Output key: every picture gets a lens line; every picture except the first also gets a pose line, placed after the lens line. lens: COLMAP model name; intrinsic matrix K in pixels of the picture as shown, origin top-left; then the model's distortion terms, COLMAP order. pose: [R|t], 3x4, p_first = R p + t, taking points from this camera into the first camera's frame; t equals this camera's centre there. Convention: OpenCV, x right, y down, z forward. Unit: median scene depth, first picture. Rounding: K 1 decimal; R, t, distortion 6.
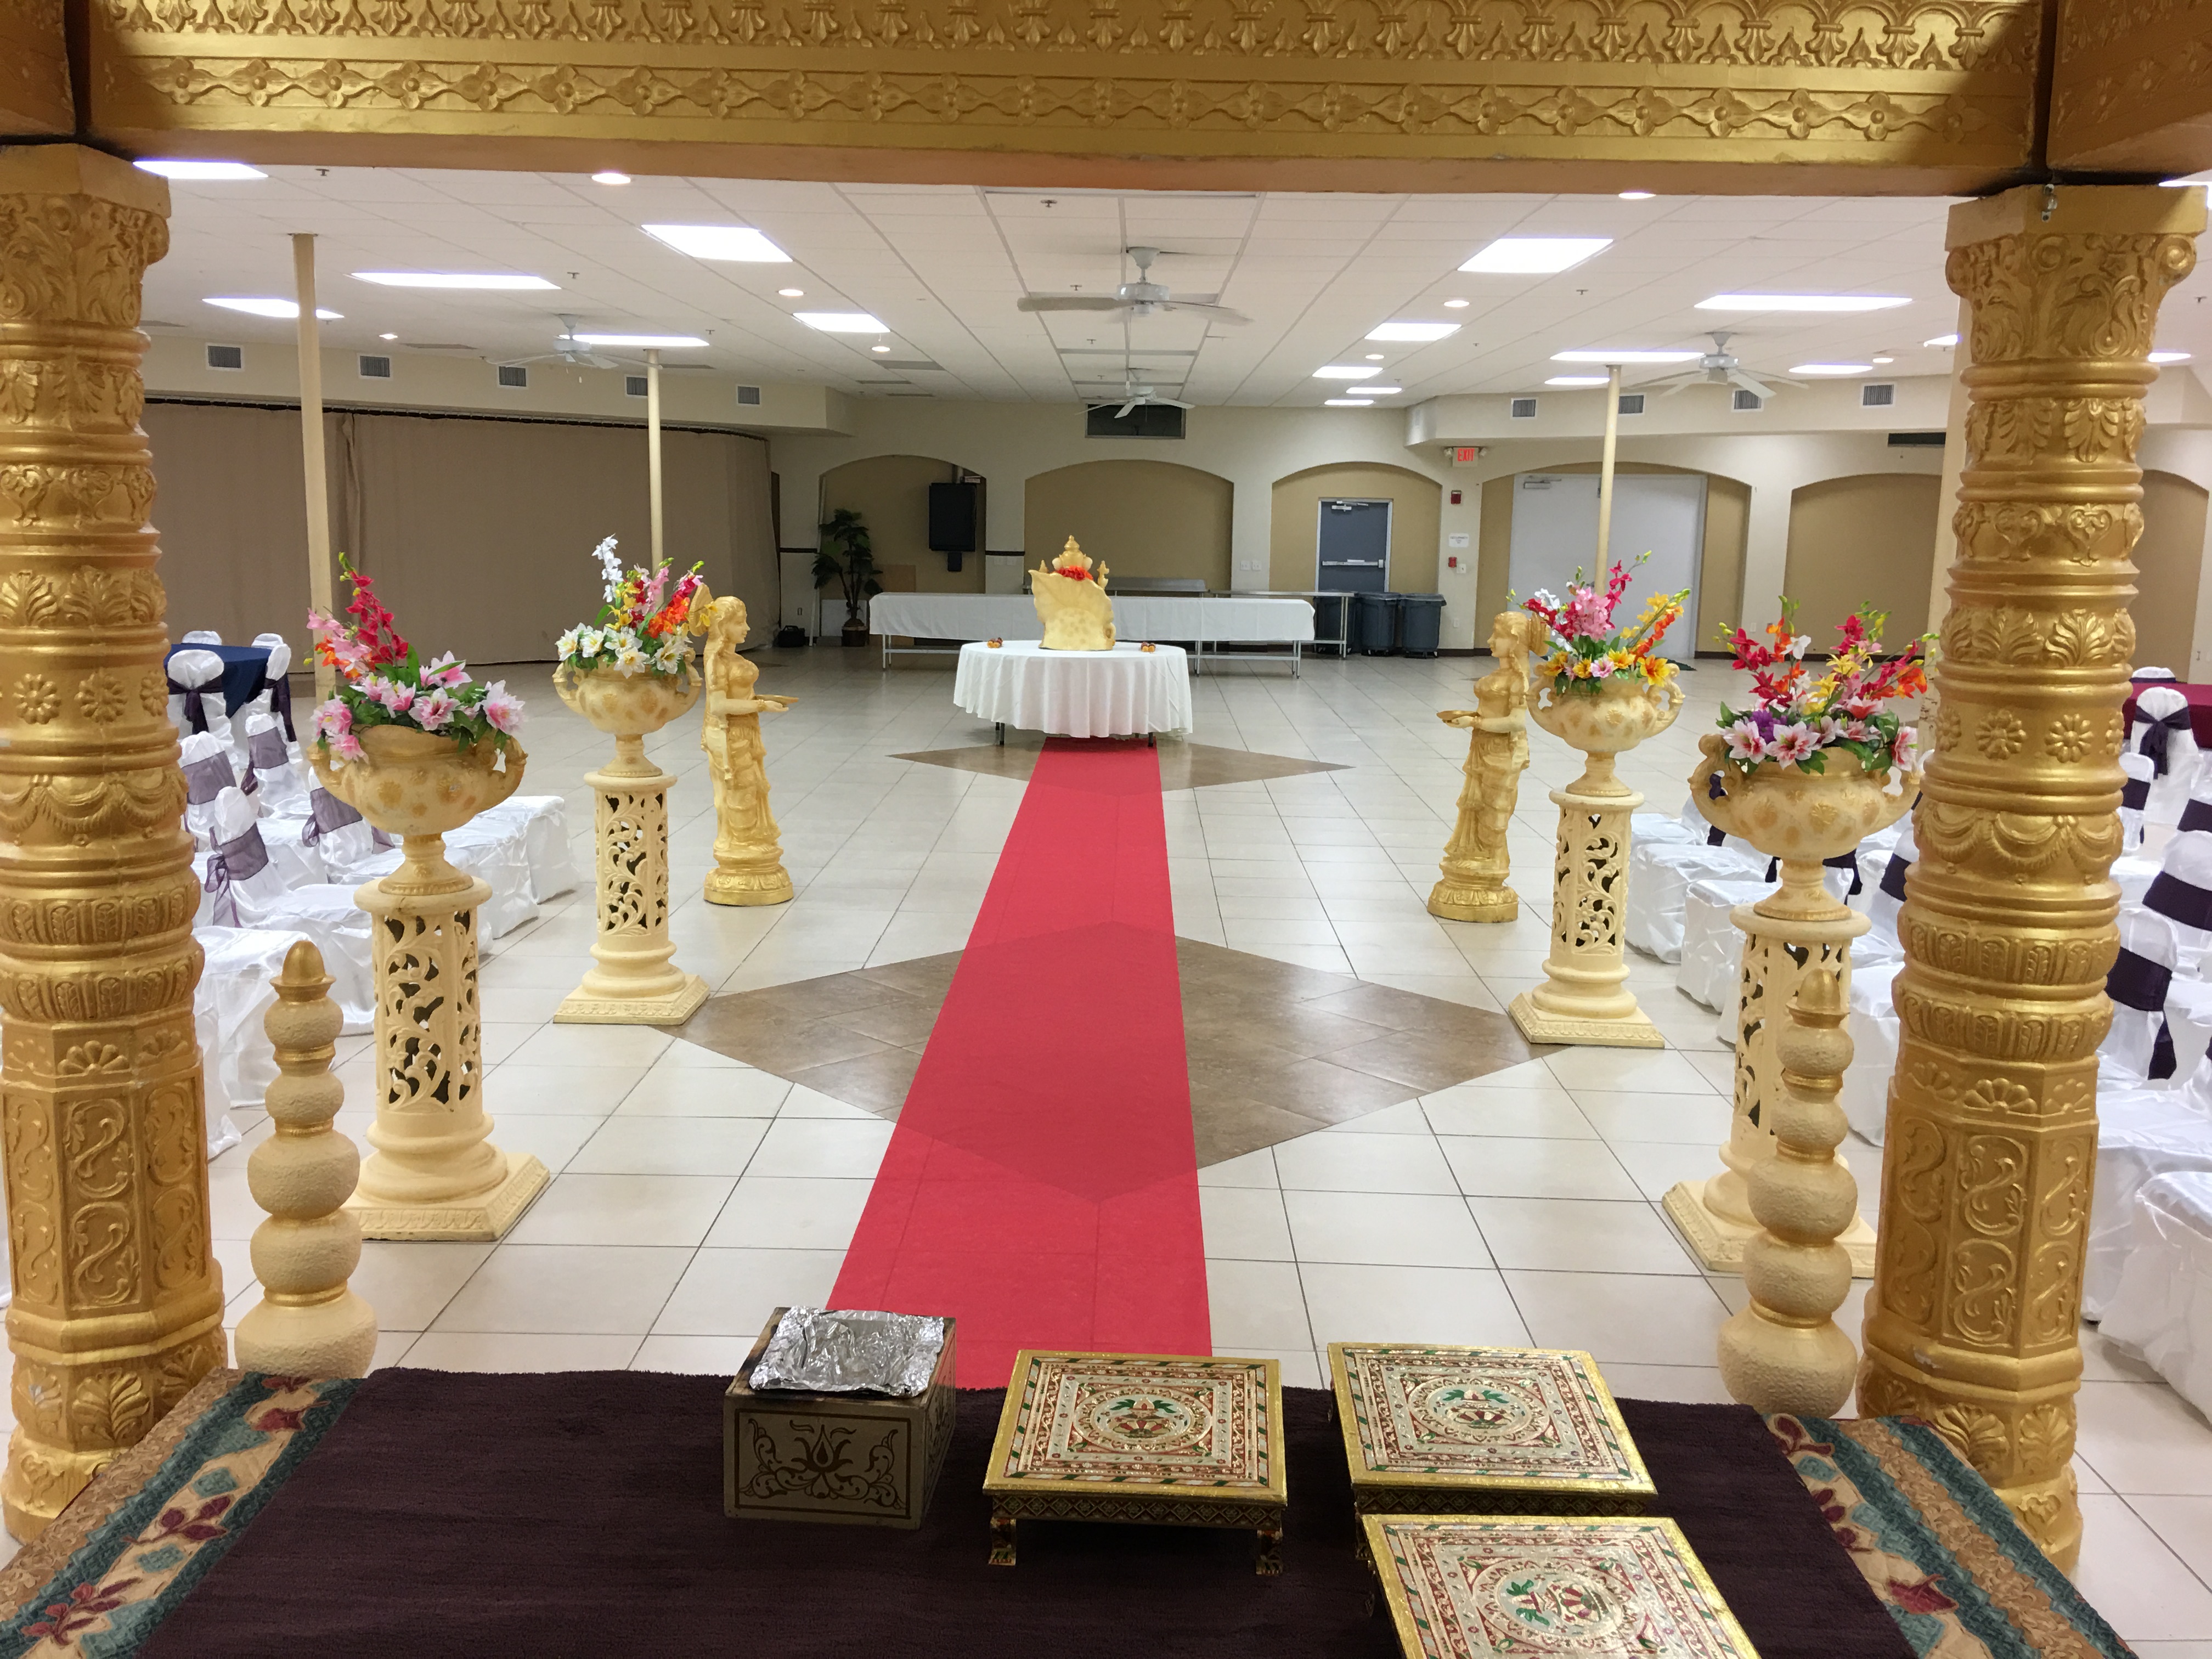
lens RADIAL K [[1825.4, 0, 1106.0], [0, 1825.4, 829.5], [0, 0, 1]] dist [0.067736, -0.000225]
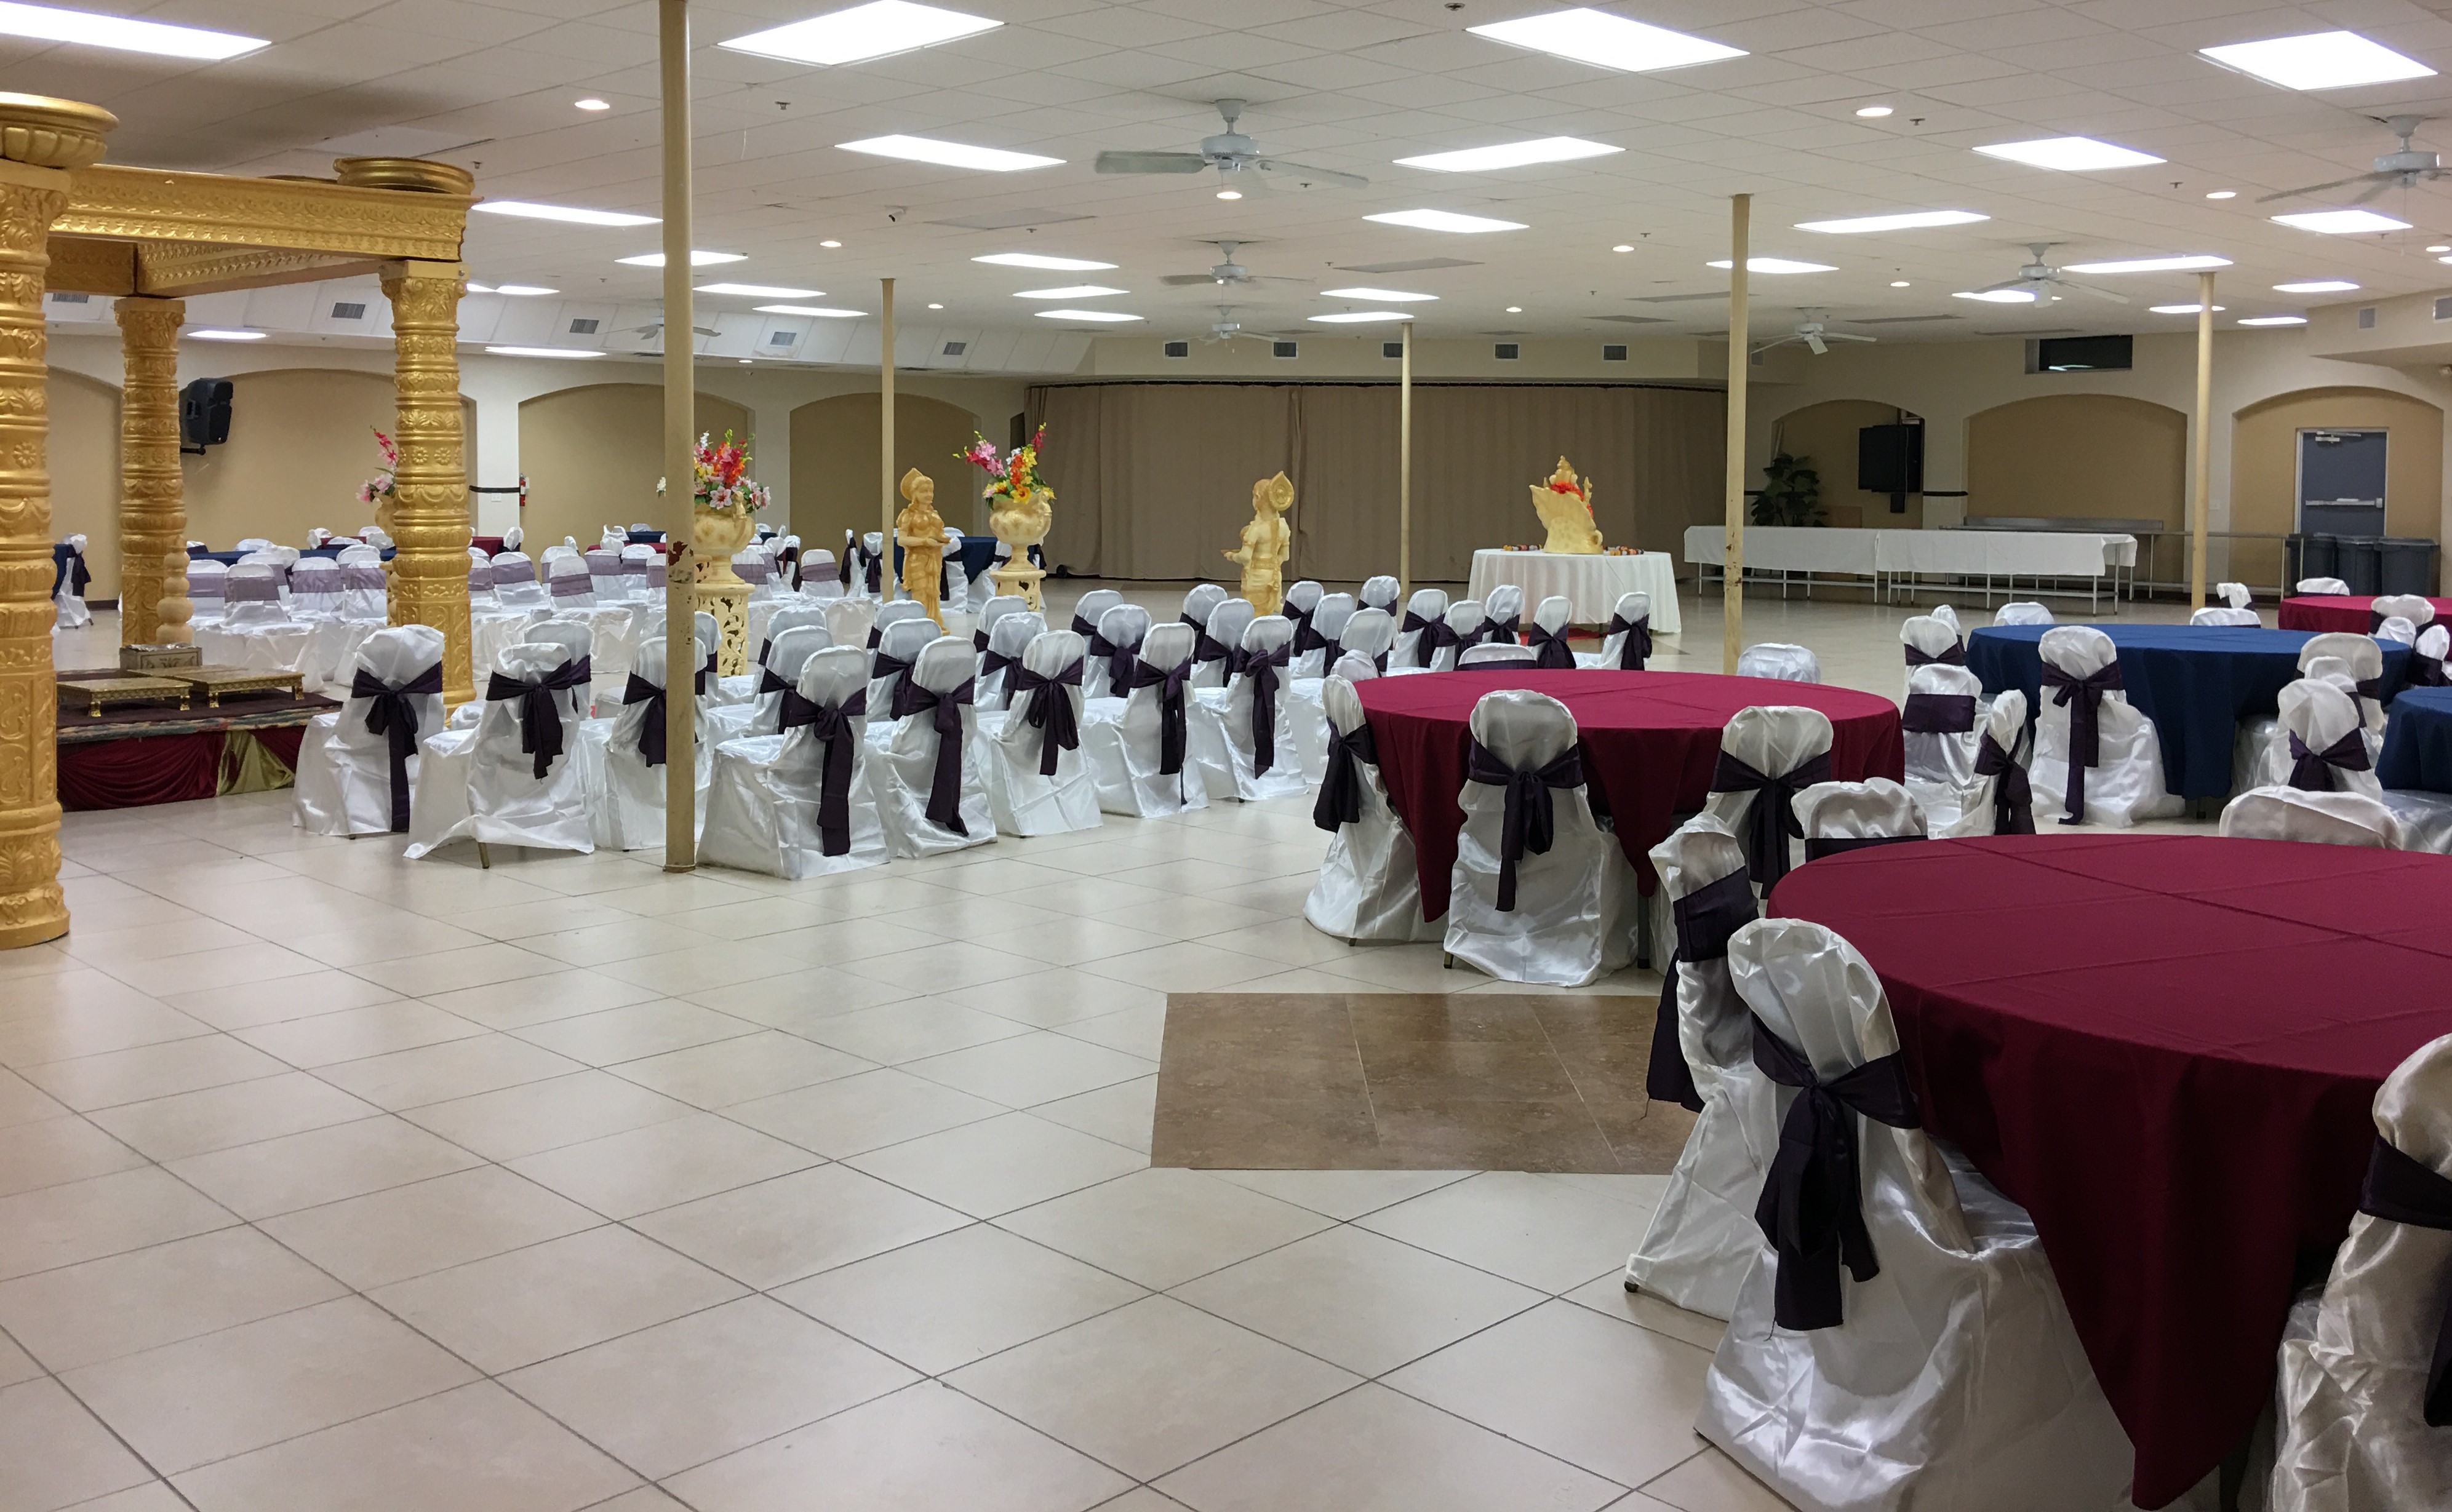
lens RADIAL K [[1985.3, 0, 1226.0], [0, 1985.3, 756.0], [0, 0, 1]] dist [0.013572, 0.006052]
pose [[0.742180, 0.082482, -0.665106, 0.388708], [-0.108349, 0.994110, 0.002378, 0.029240], [0.661385, 0.070298, 0.746745, -0.047251]]
